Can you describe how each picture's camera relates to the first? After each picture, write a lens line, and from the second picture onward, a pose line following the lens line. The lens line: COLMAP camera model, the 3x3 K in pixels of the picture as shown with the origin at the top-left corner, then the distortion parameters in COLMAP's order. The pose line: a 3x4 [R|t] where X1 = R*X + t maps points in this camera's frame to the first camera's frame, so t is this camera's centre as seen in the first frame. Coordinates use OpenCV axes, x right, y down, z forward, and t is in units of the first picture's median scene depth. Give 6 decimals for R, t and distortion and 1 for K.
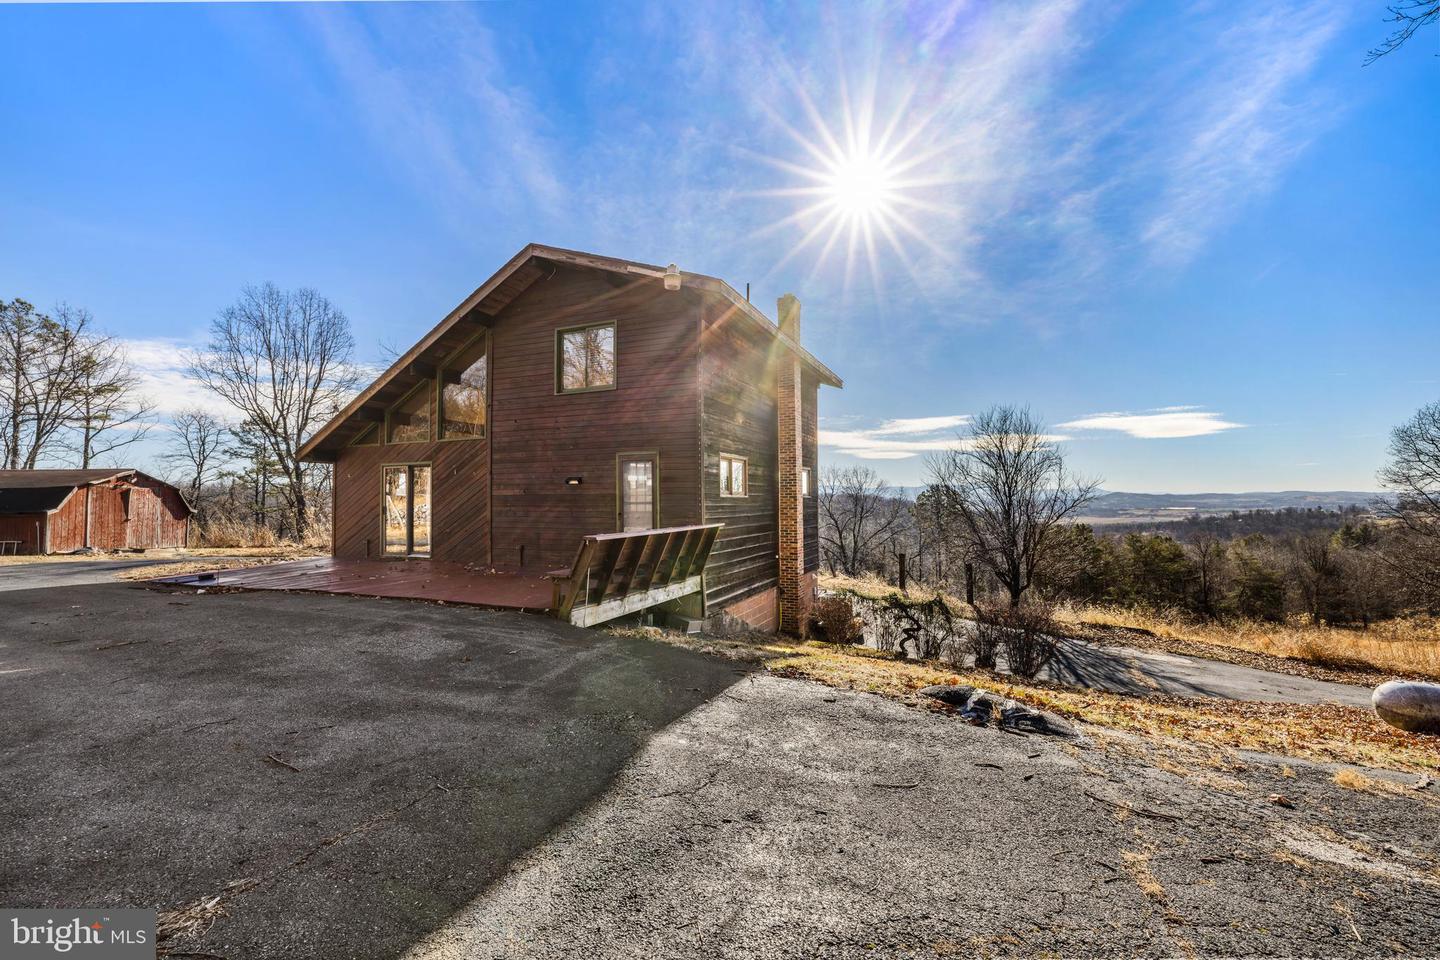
lens RADIAL K [[602.2, 0, 727.6], [0, 602.2, 480.4], [0, 0, 1]] dist [-0.002437, 0.000174]
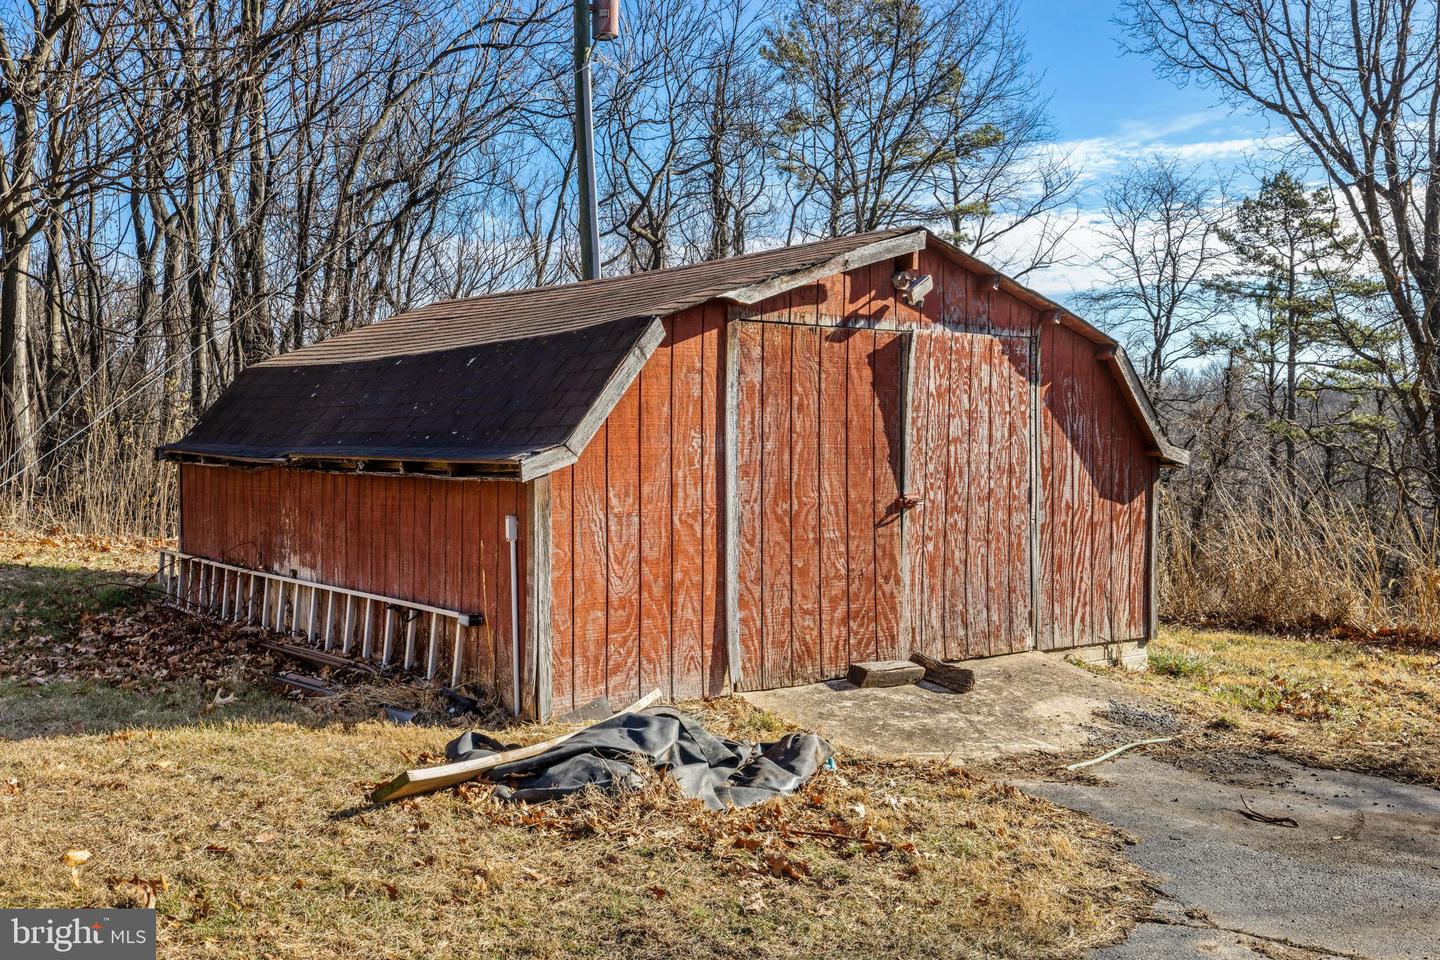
lens RADIAL K [[1470.7, 0, 721.3], [0, 1470.7, 480.0], [0, 0, 1]] dist [-0.023399, 0.000000]
pose [[0.535879, 0.032886, -0.843654, -0.610579], [0.036176, 0.997429, 0.061859, 0.026831], [0.843520, -0.063669, 0.533311, 0.671489]]
